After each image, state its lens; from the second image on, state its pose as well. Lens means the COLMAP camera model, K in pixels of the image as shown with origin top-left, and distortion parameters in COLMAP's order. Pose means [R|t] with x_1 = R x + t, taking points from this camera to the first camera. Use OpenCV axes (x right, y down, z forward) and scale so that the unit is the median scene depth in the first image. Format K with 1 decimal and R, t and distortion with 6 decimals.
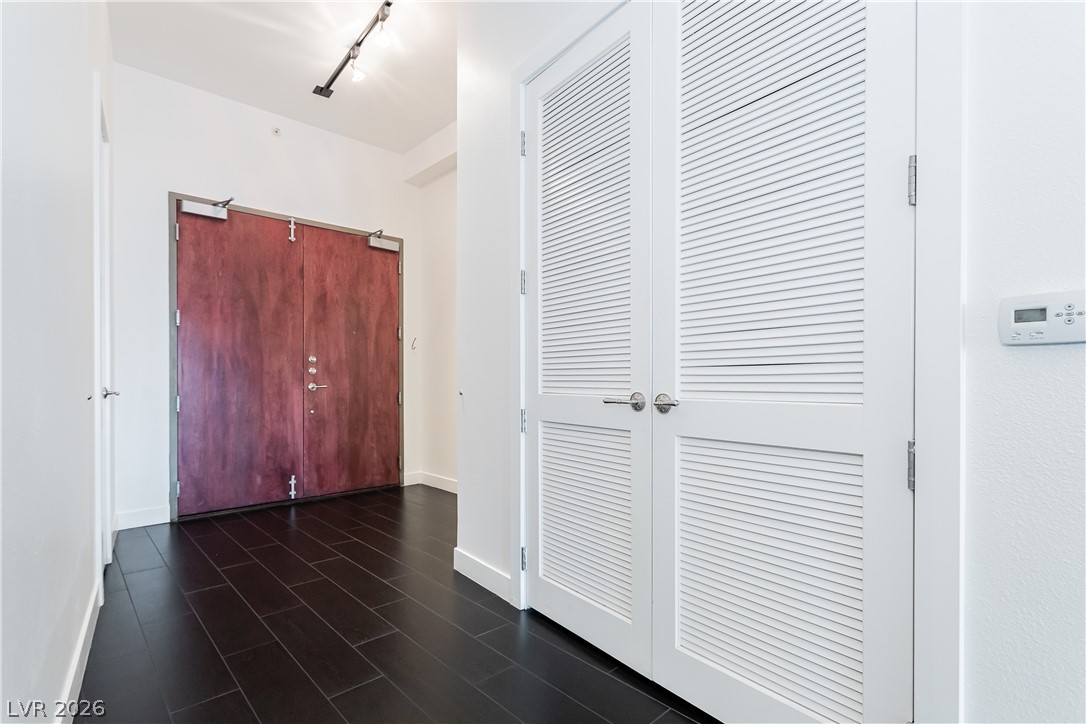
lens RADIAL K [[519.1, 0, 516.4], [0, 519.1, 378.4], [0, 0, 1]] dist [-0.000331, -0.000063]
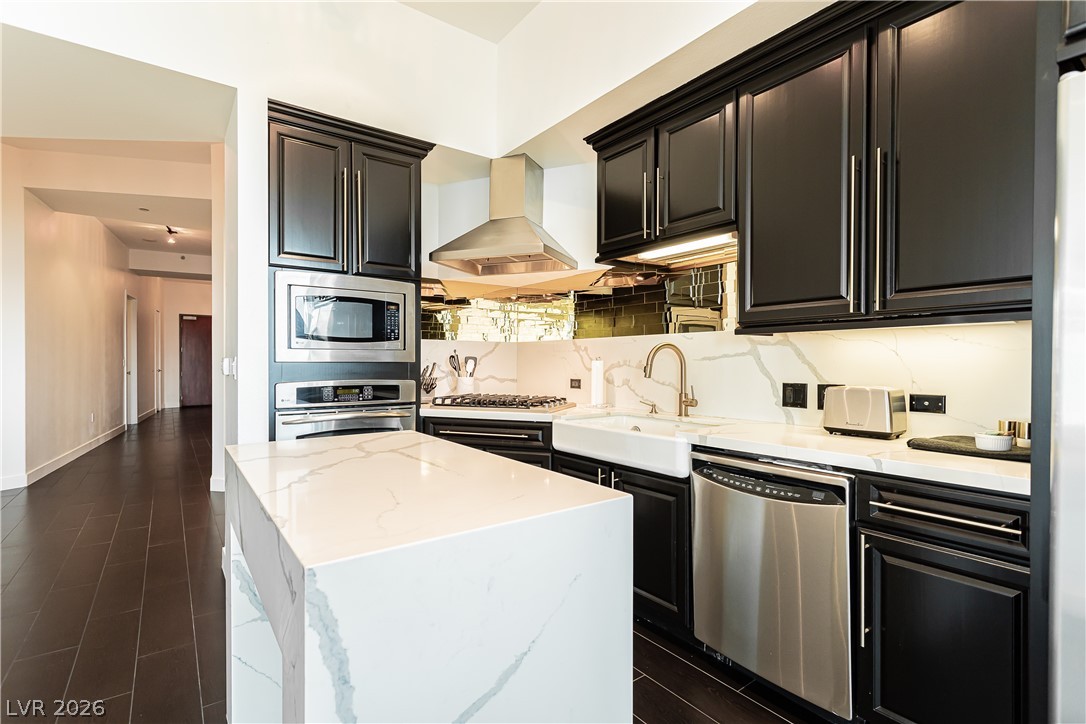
lens RADIAL K [[510.2, 0, 539.1], [0, 510.2, 363.1], [0, 0, 1]] dist [0.003320, 0.001456]
pose [[0.995137, -0.008922, -0.098095, 1.895823], [0.009169, 0.999956, 0.002061, -0.009675], [0.098072, -0.002951, 0.995175, -1.999778]]
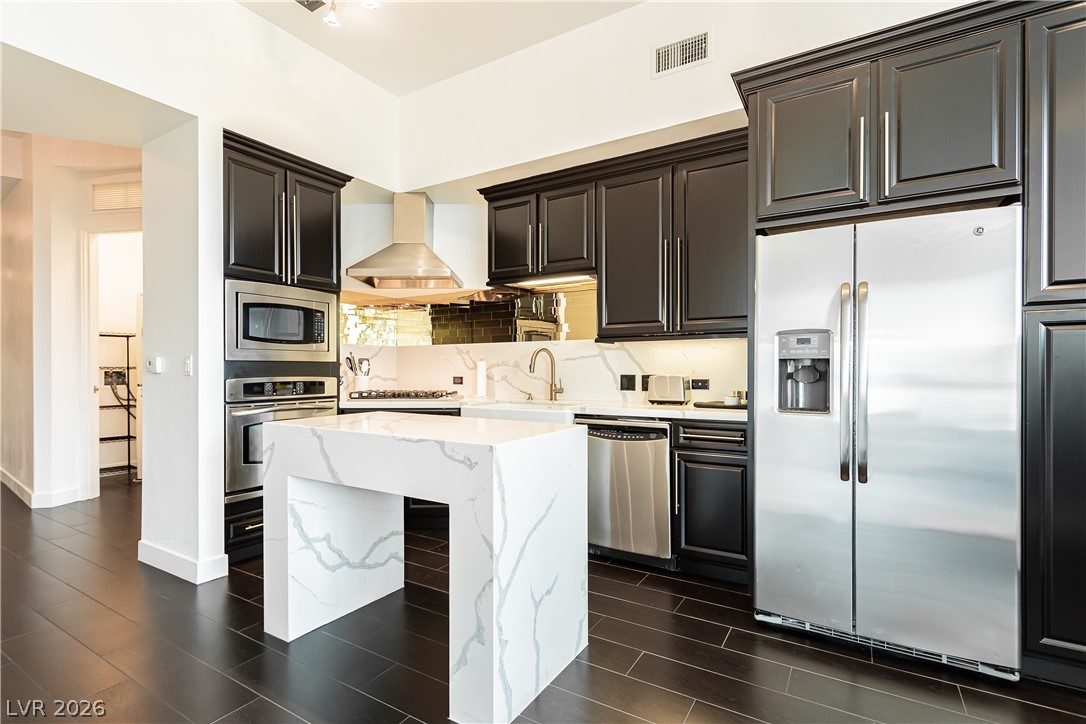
lens RADIAL K [[527.3, 0, 527.6], [0, 527.3, 369.9], [0, 0, 1]] dist [-0.000357, 0.000365]
pose [[0.961071, -0.011798, 0.276048, 1.713973], [0.011026, 0.999930, 0.004350, 0.001894], [-0.276080, -0.001137, 0.961134, -2.221771]]
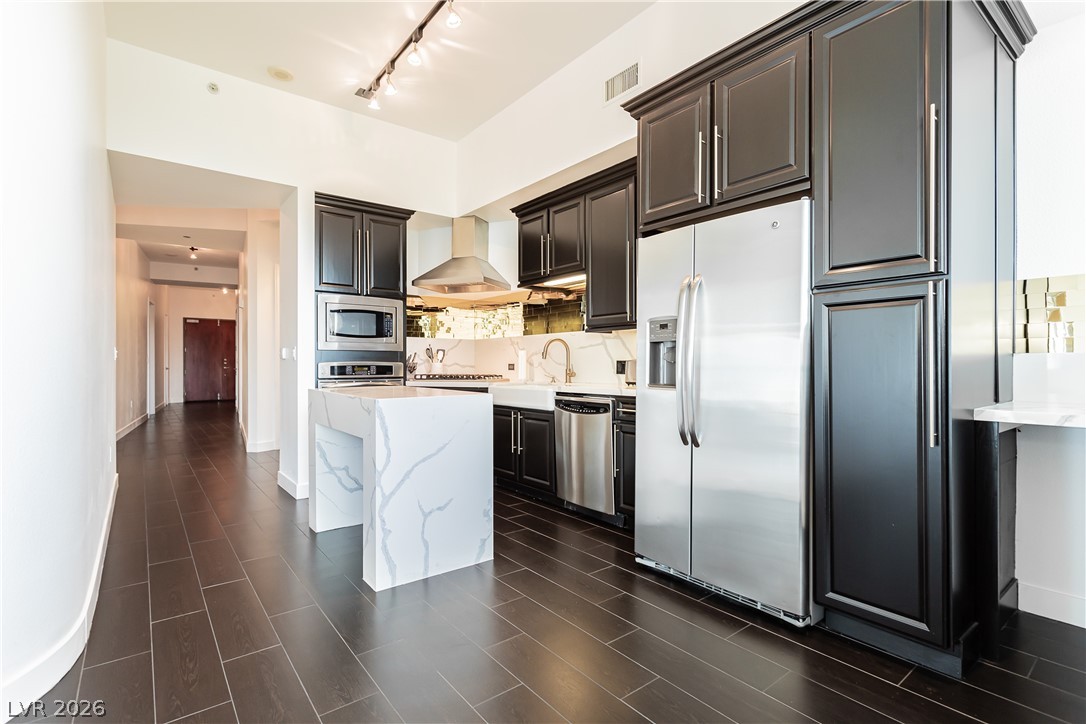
lens RADIAL K [[522.5, 0, 535.6], [0, 522.5, 364.9], [0, 0, 1]] dist [0.000317, -0.000082]
pose [[0.996963, -0.011256, -0.077065, 2.029297], [0.011293, 0.999936, 0.000042, 0.022418], [0.077059, -0.000912, 0.997026, -2.420331]]
